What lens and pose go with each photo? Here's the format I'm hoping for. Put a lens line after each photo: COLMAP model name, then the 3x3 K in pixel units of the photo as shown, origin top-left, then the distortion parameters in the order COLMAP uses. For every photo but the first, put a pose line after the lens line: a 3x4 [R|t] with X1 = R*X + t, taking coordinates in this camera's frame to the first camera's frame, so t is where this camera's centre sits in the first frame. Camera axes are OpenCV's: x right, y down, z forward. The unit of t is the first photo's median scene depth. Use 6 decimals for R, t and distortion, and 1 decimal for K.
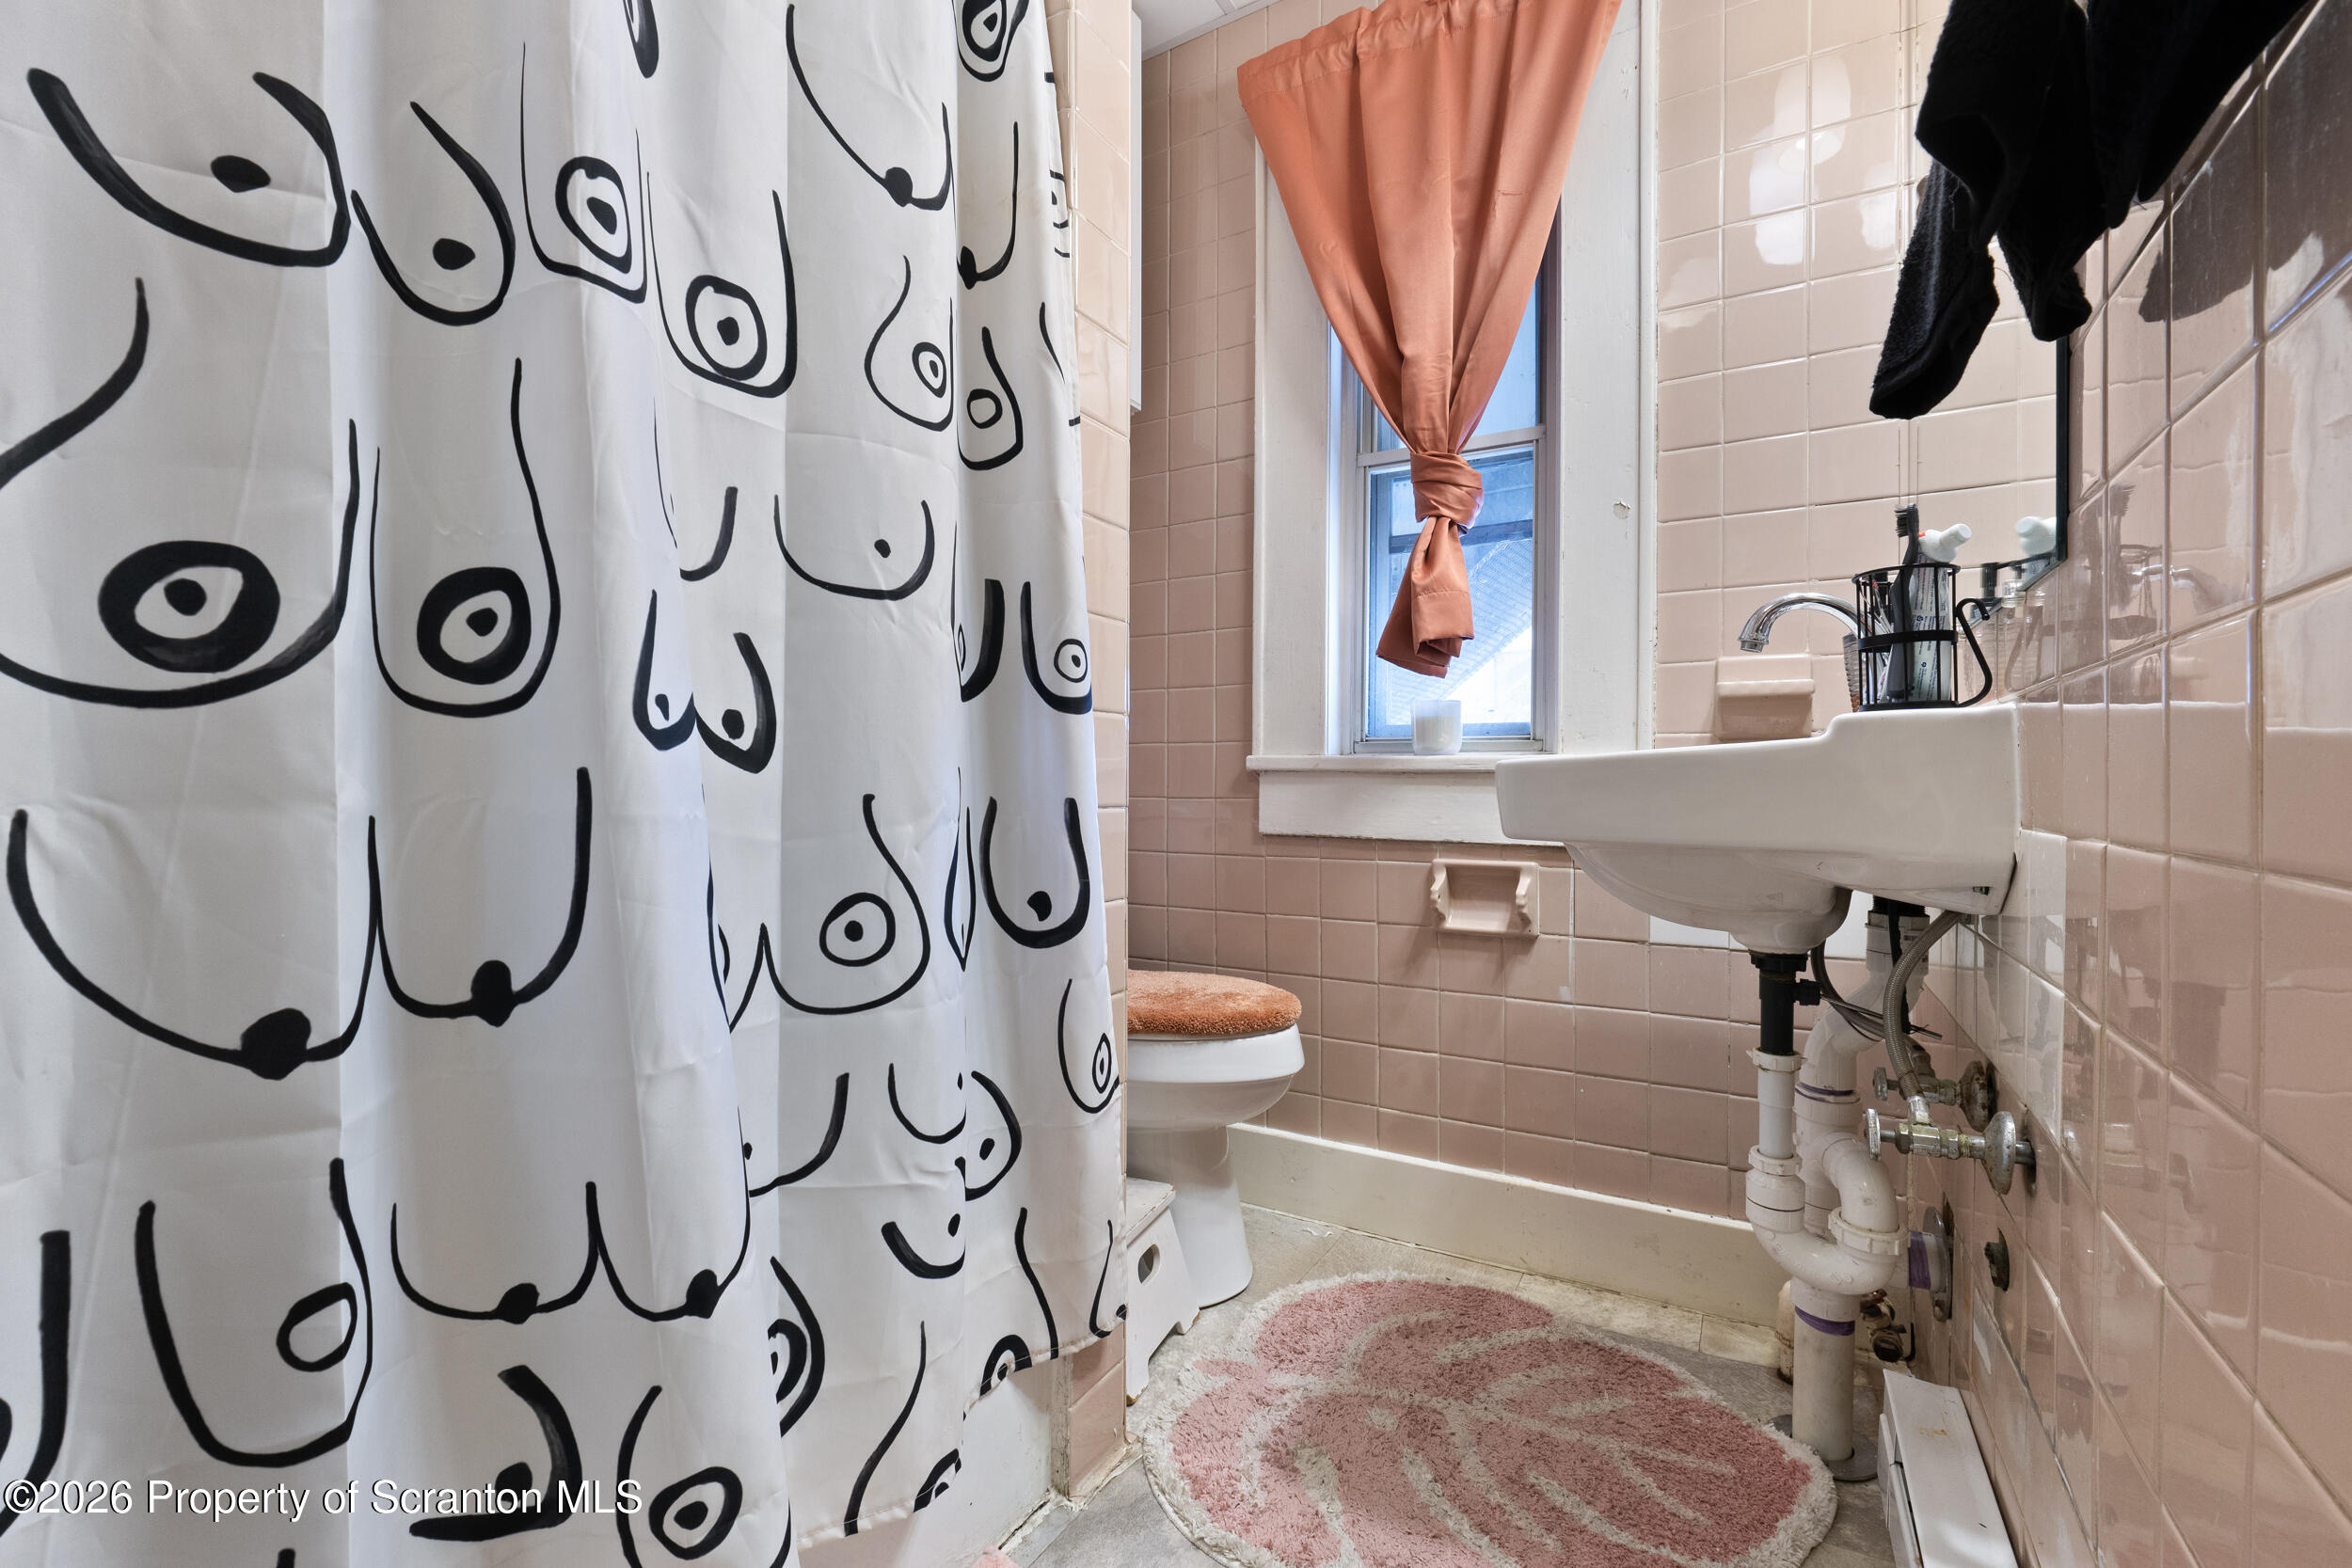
lens RADIAL K [[1004.1, 0, 1168.4], [0, 1004.1, 792.5], [0, 0, 1]] dist [0.000690, -0.000329]
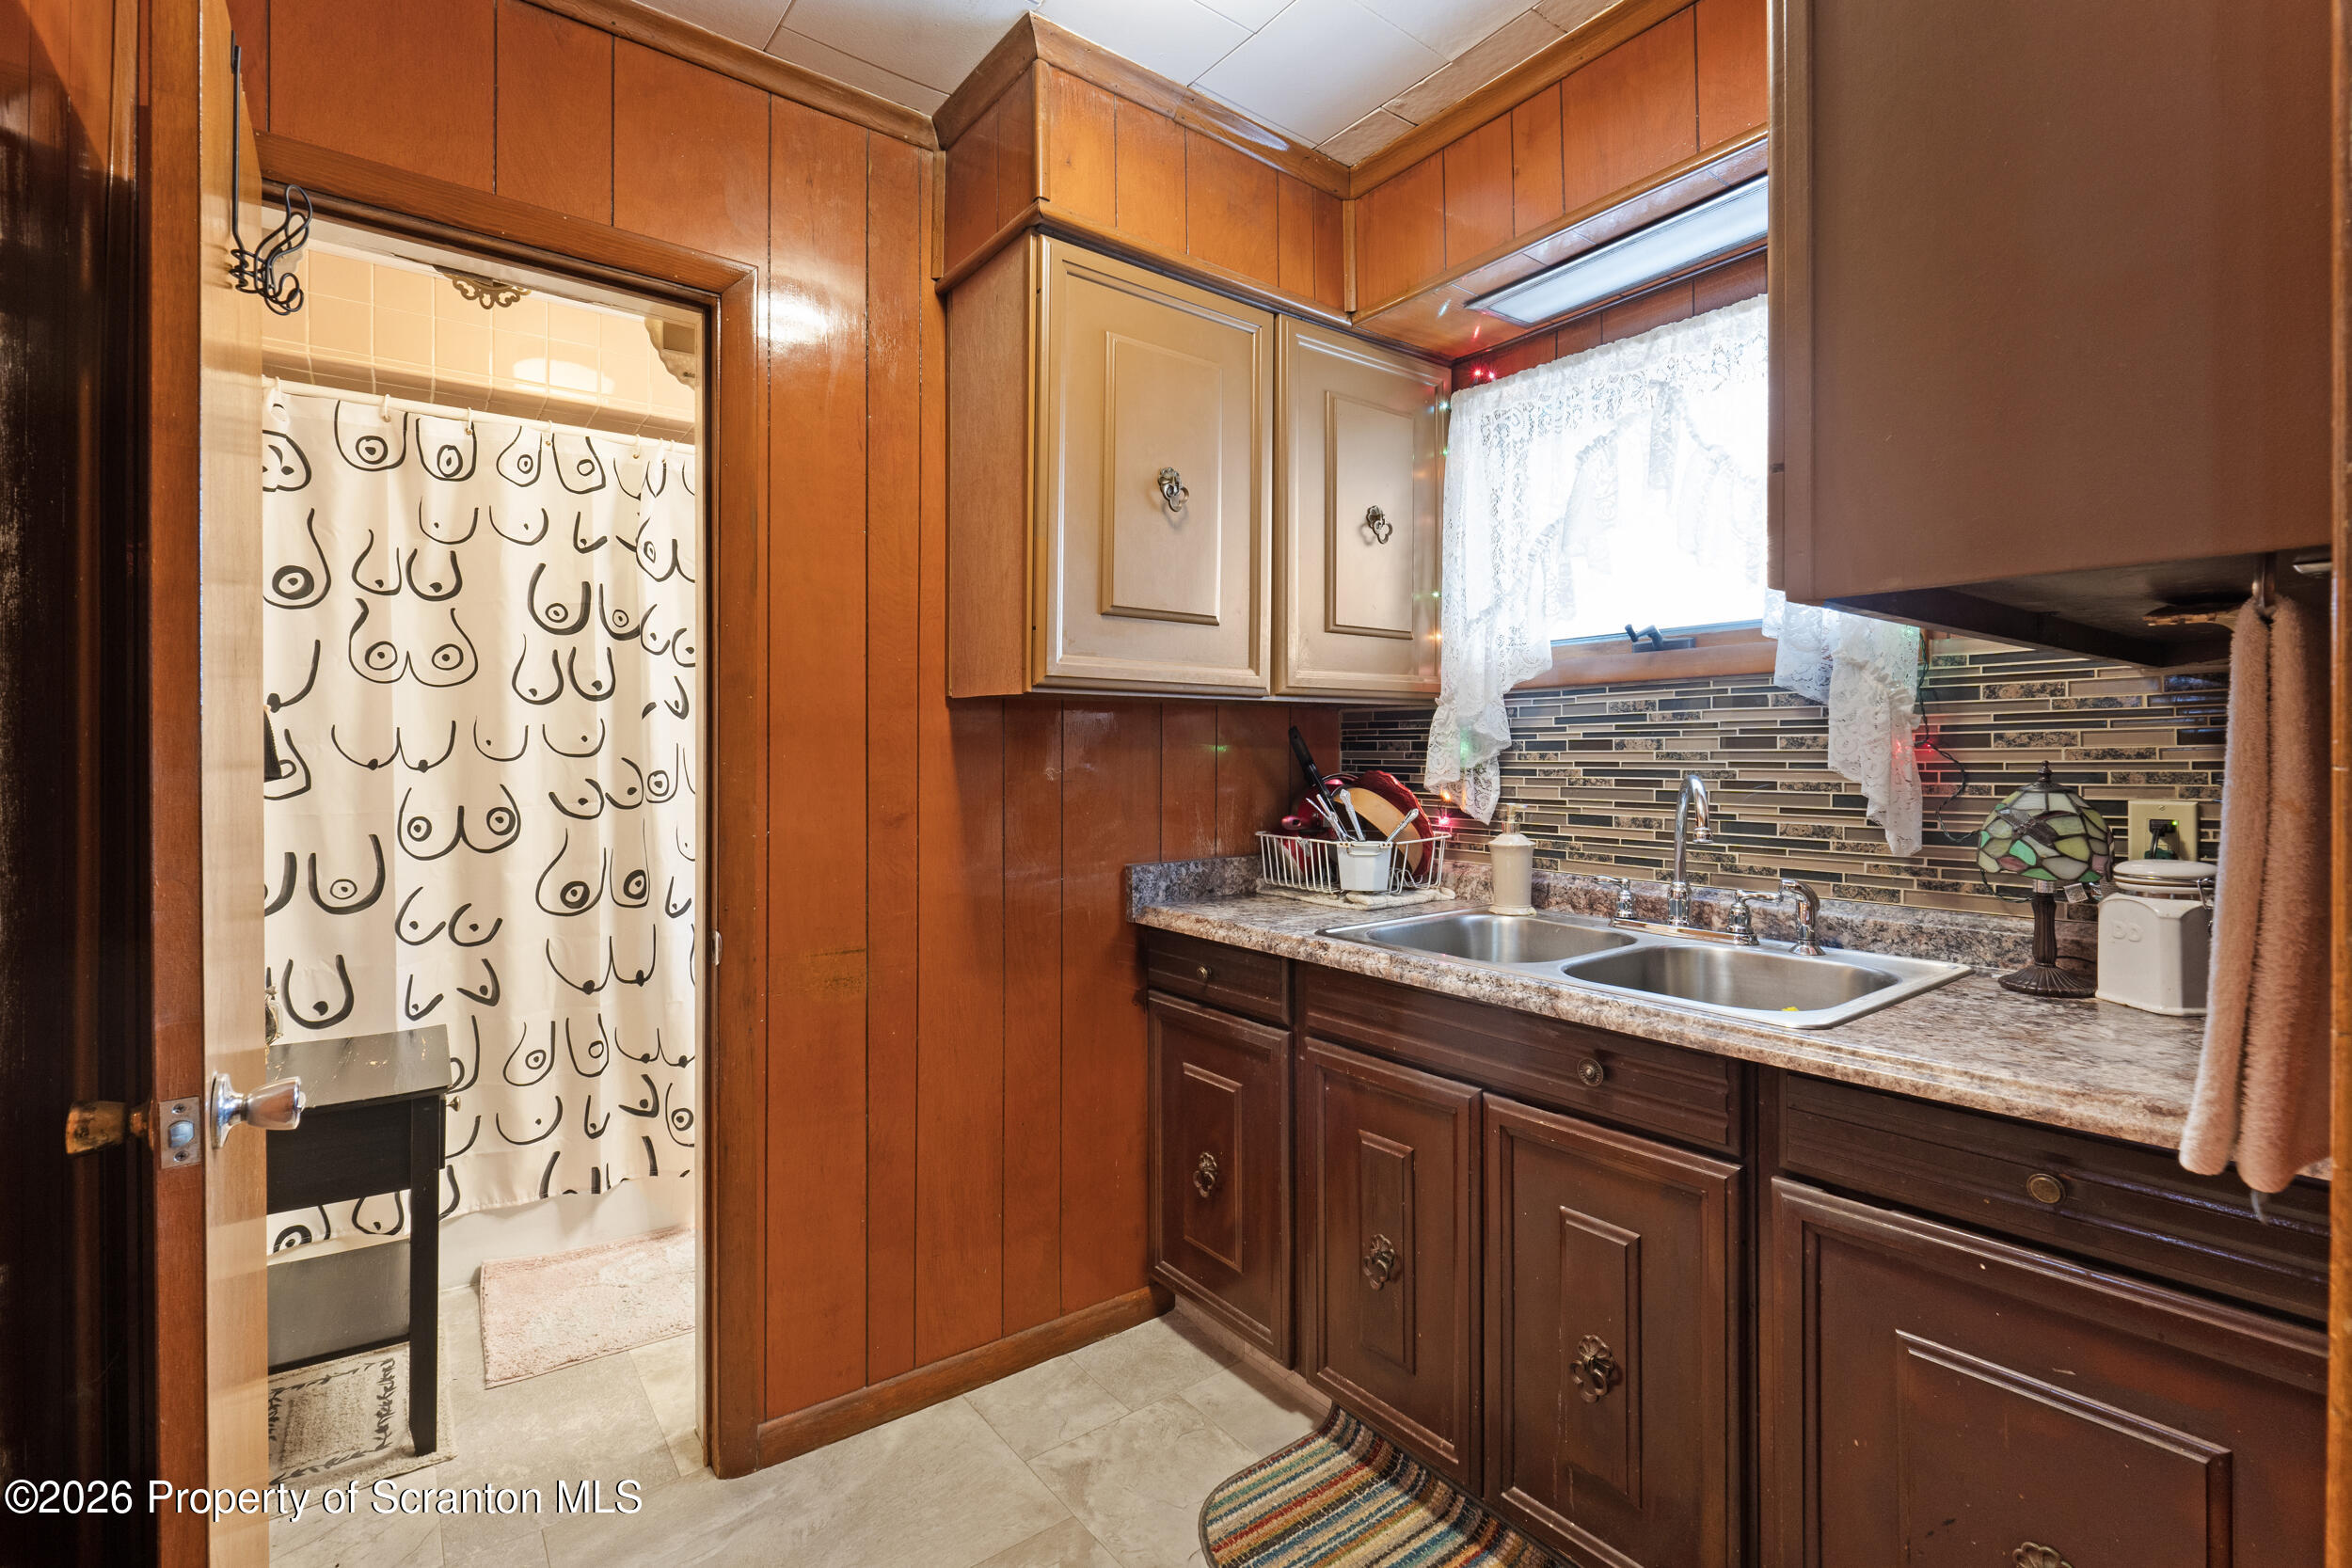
lens RADIAL K [[1079.2, 0, 1179.4], [0, 1079.2, 770.6], [0, 0, 1]] dist [-0.001530, -0.000196]
pose [[0.934314, -0.005476, -0.356409, 2.886762], [0.003233, 0.999971, -0.006890, -0.593572], [0.356437, 0.005286, 0.934304, -2.258082]]
